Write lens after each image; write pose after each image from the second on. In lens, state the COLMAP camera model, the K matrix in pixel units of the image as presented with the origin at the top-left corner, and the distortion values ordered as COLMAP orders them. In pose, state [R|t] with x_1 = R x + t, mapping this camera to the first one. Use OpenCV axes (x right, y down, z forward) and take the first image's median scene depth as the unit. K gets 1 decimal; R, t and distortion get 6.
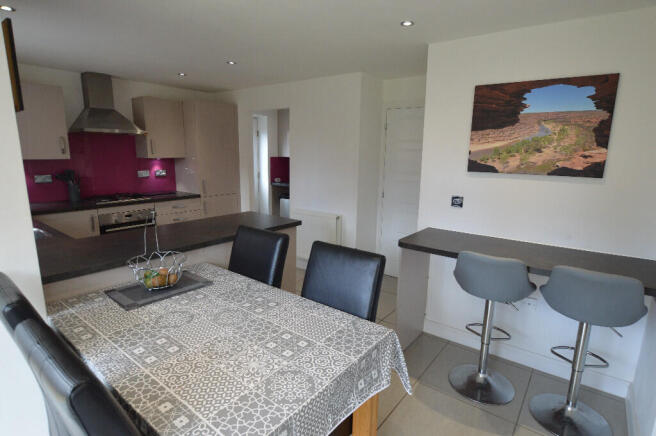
lens RADIAL K [[345.5, 0, 328.0], [0, 345.5, 218.0], [0, 0, 1]] dist [-0.019411, 0.001088]
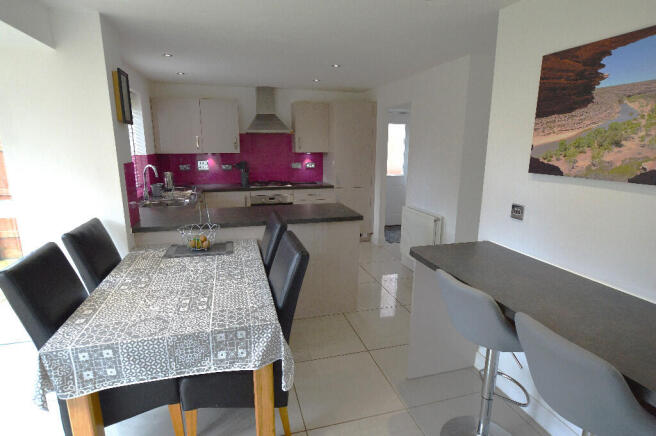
lens RADIAL K [[345.5, 0, 328.0], [0, 345.5, 218.0], [0, 0, 1]] dist [-0.019411, 0.001088]
pose [[0.800850, 0.113518, -0.588008, 0.539976], [-0.104713, 0.993288, 0.049143, -0.030546], [0.589640, 0.022216, 0.807361, 0.153947]]
